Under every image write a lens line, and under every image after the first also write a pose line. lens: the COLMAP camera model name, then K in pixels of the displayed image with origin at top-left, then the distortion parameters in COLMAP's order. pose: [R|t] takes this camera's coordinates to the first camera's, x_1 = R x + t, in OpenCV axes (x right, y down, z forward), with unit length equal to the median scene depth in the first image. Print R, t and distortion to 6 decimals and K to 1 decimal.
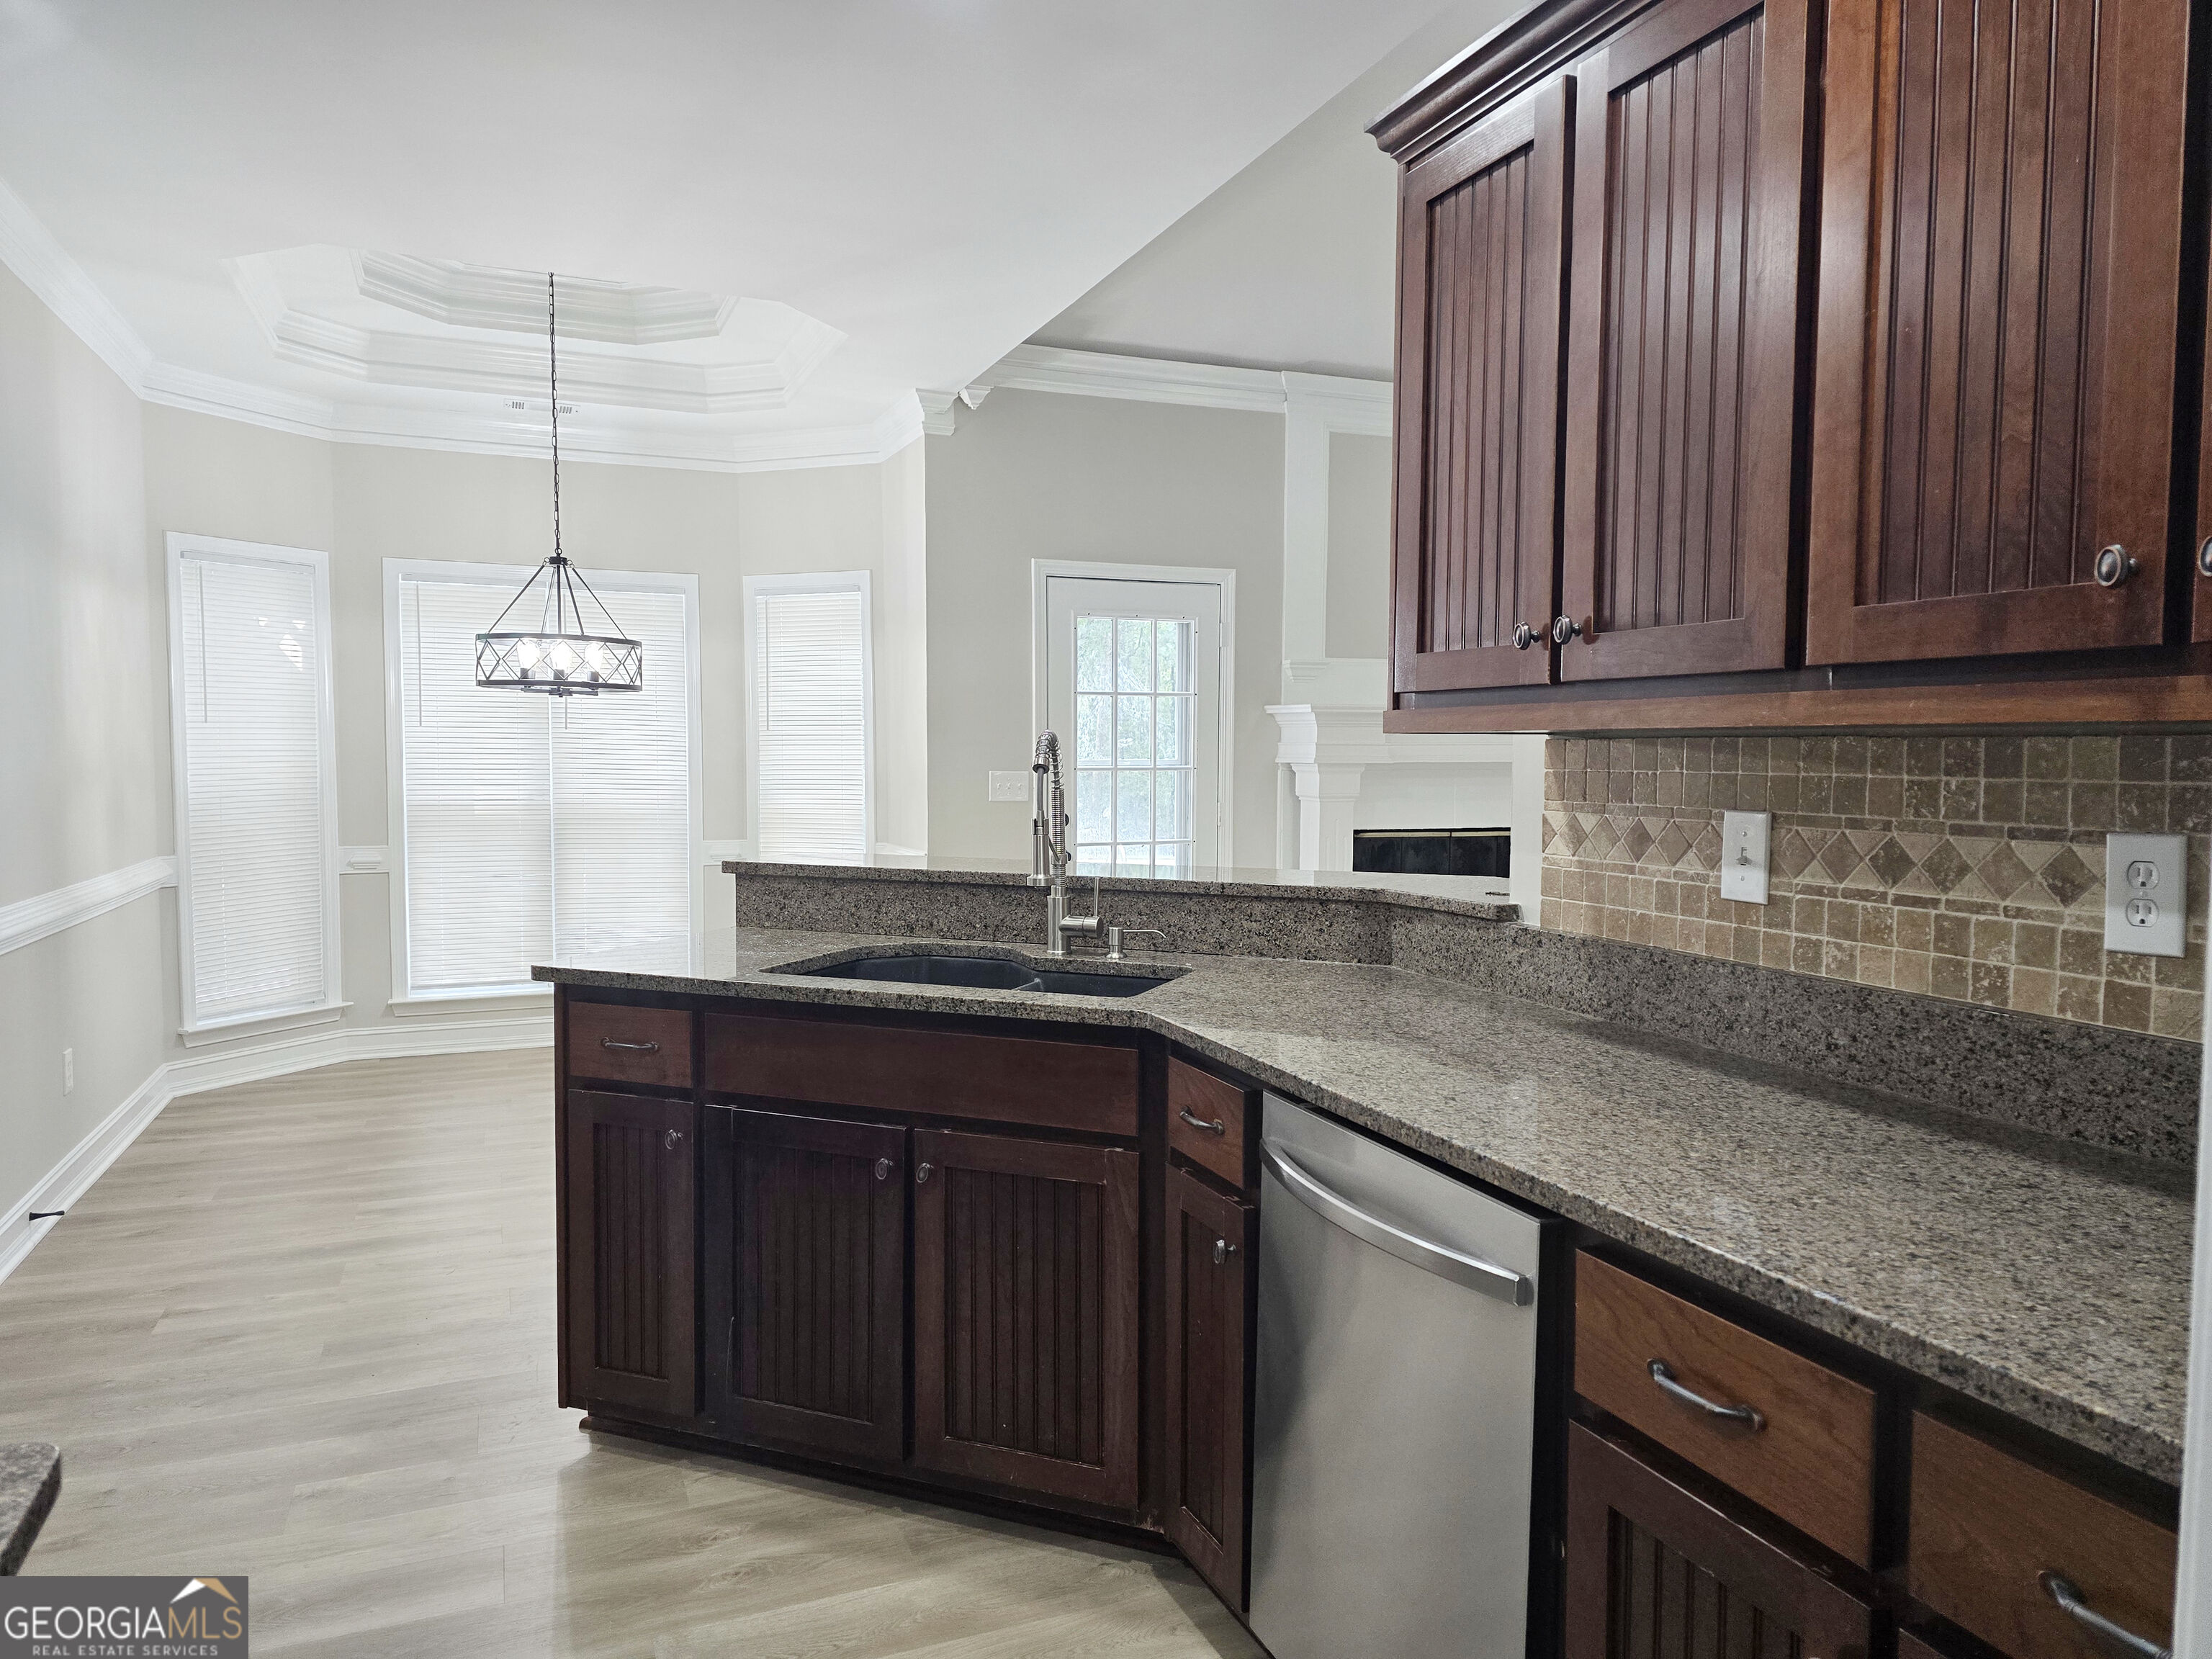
lens RADIAL K [[1487.3, 0, 1123.7], [0, 1487.3, 836.6], [0, 0, 1]] dist [0.062176, -0.057230]
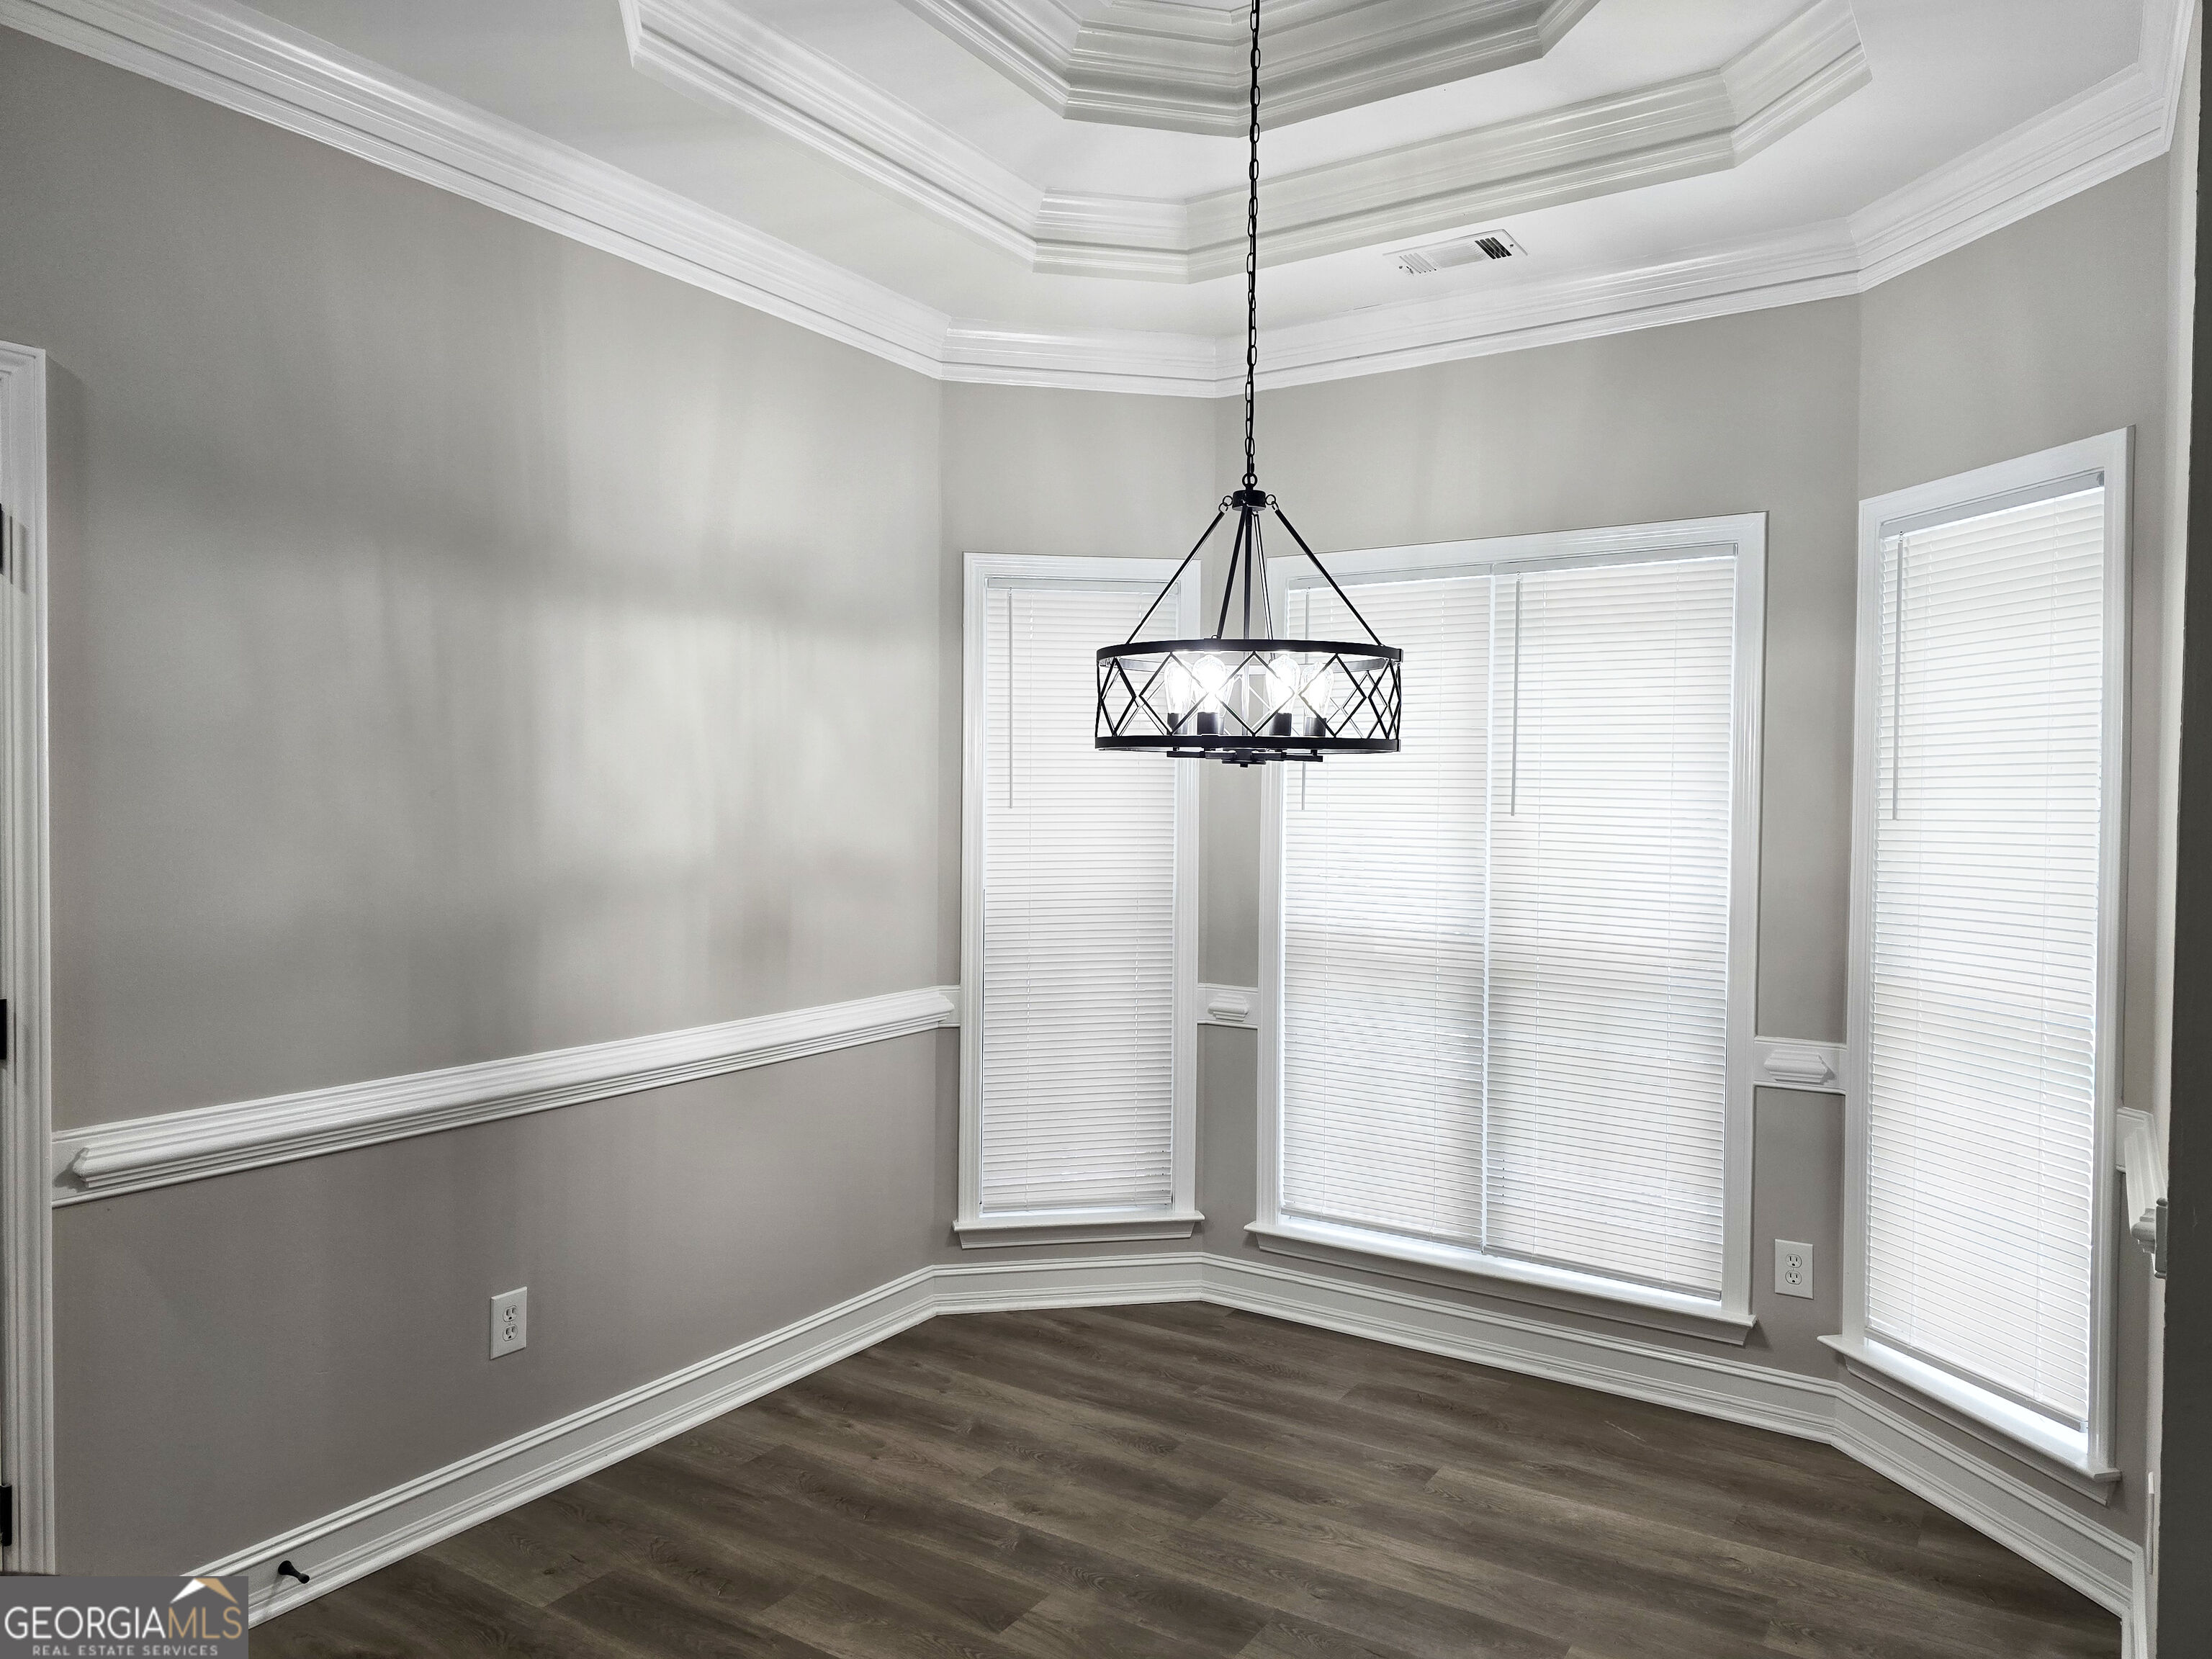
lens RADIAL K [[1487.3, 0, 1091.9], [0, 1487.3, 827.7], [0, 0, 1]] dist [0.062176, -0.057230]
pose [[0.562979, 0.020139, -0.826226, 0.012780], [-0.053586, 0.998489, -0.012175, -0.063946], [0.824732, 0.051128, 0.563207, 0.679691]]
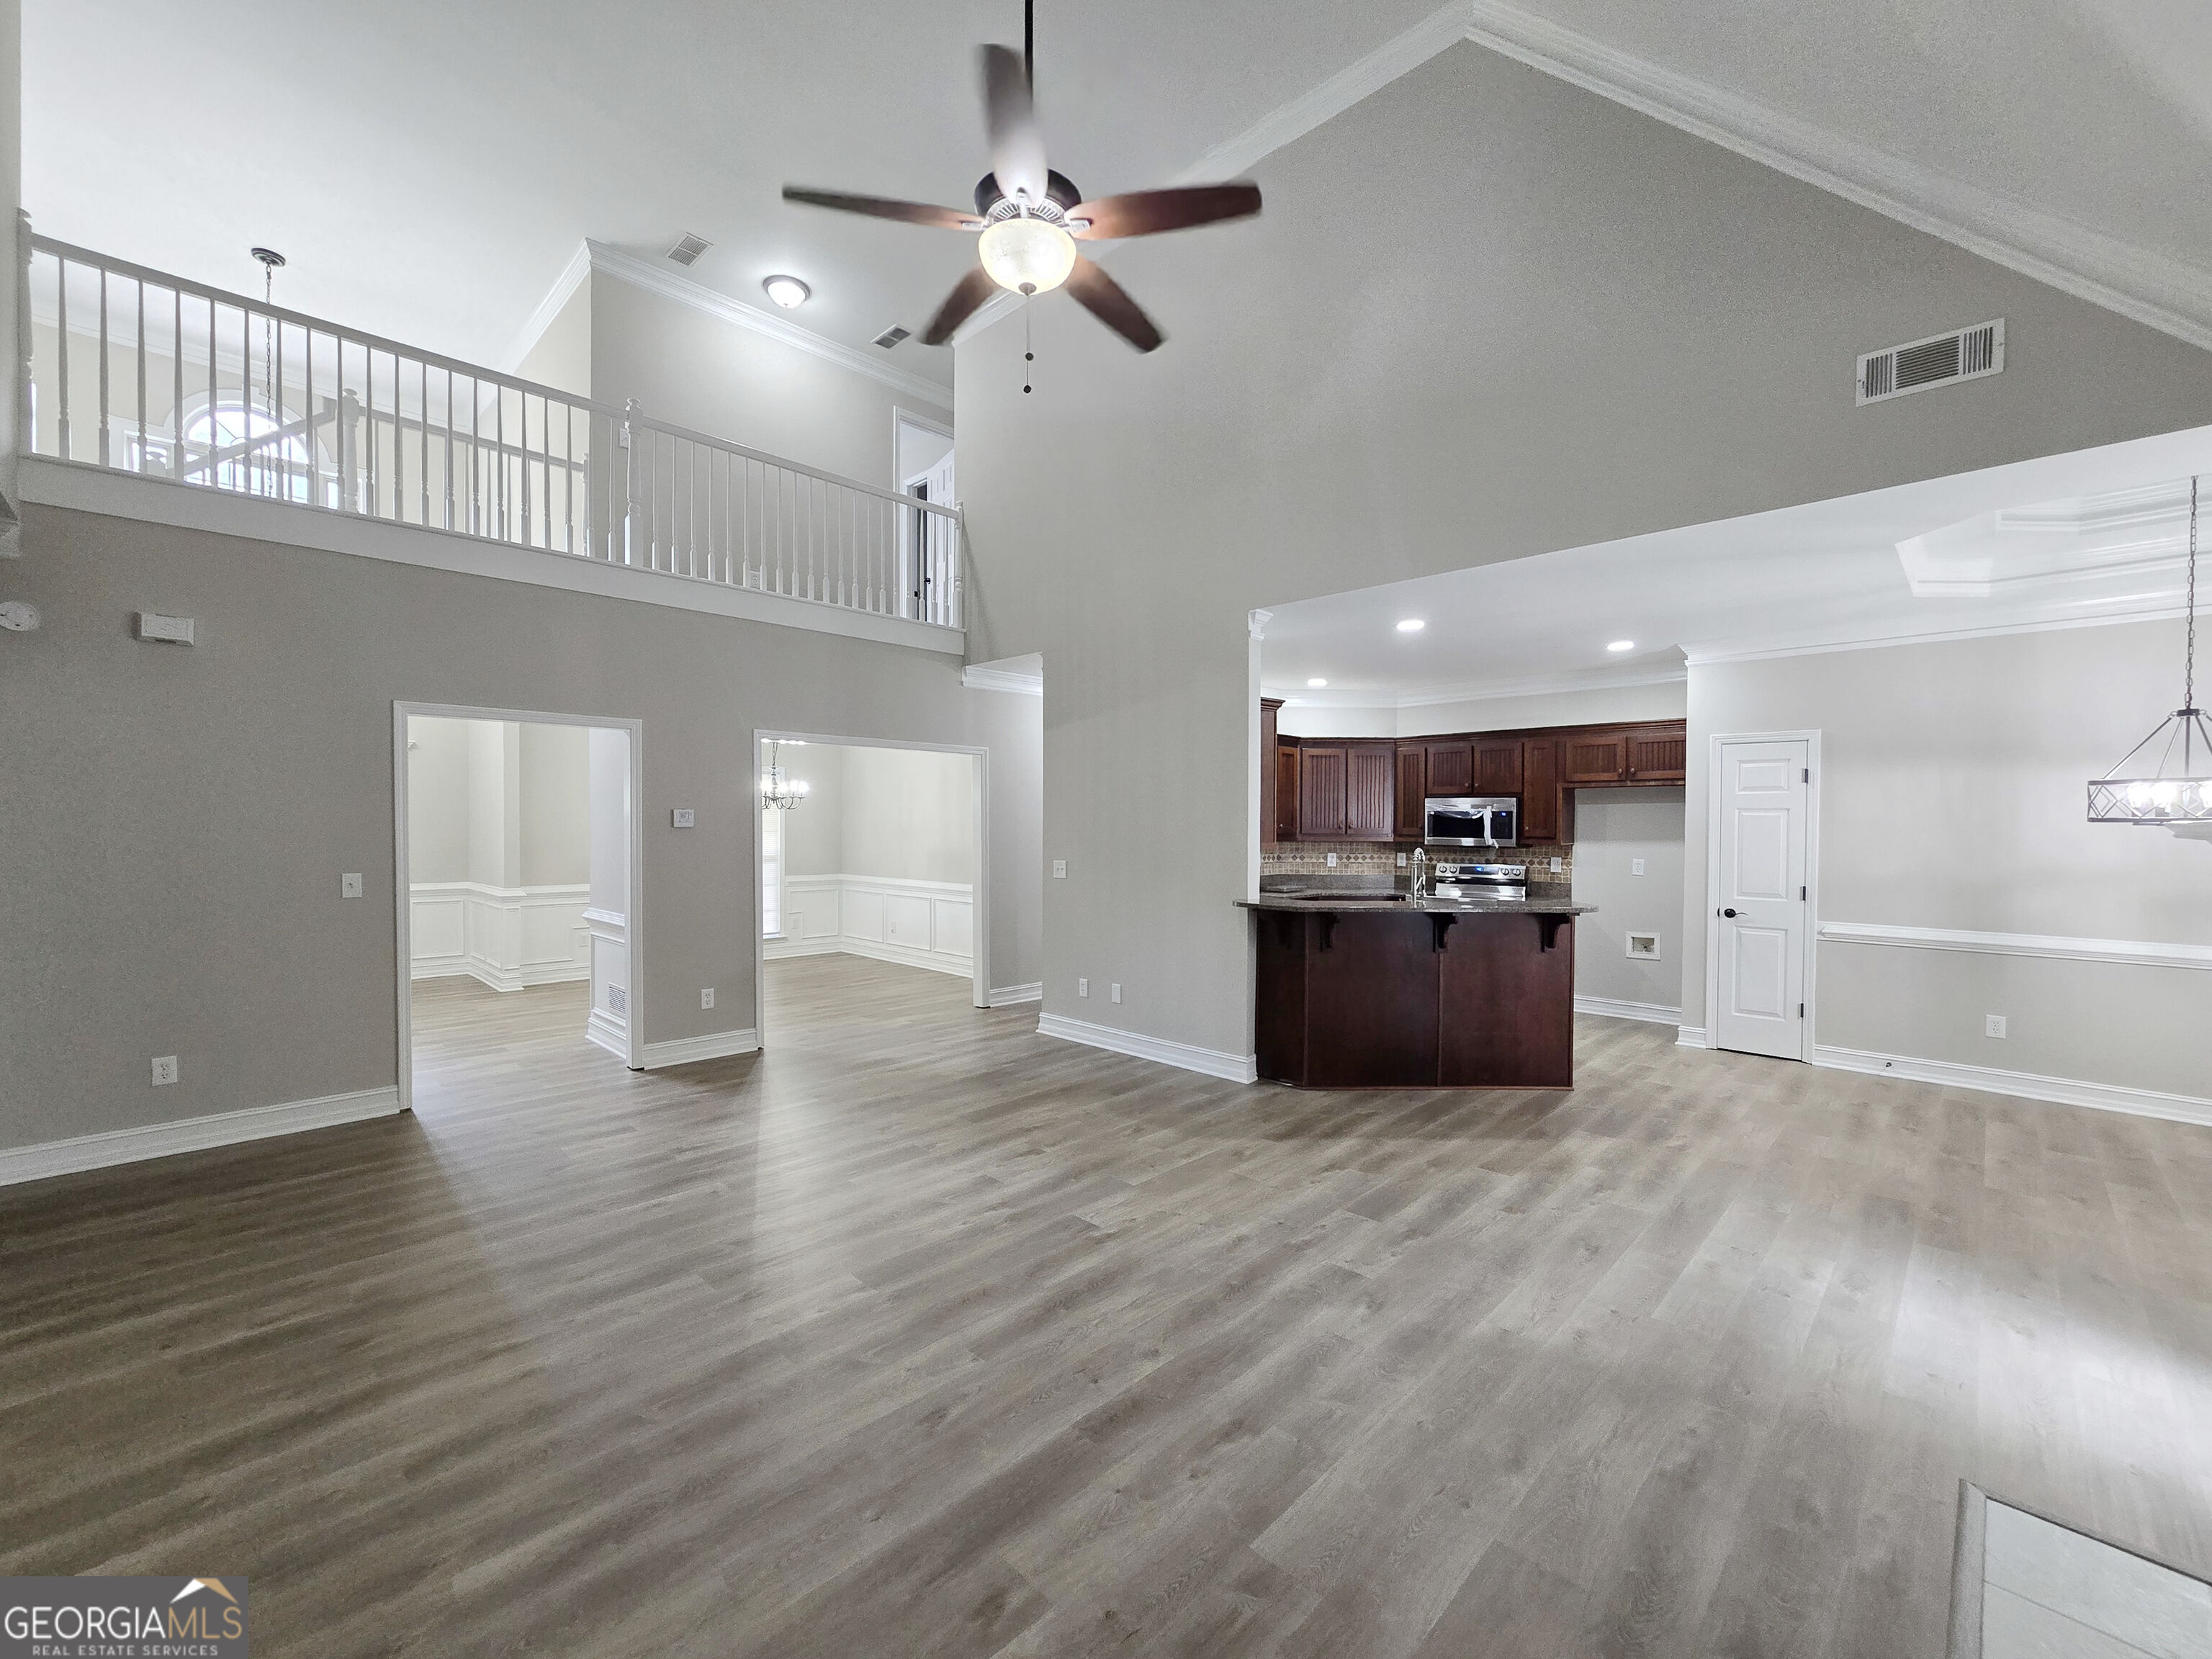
lens RADIAL K [[907.3, 0, 1106.5], [0, 907.3, 837.7], [0, 0, 1]] dist [-0.003649, 0.000678]
pose [[-0.921406, -0.002217, -0.388594, 0.668143], [-0.031288, 0.997160, 0.068500, -0.109359], [0.387339, 0.075275, -0.918859, 1.331633]]
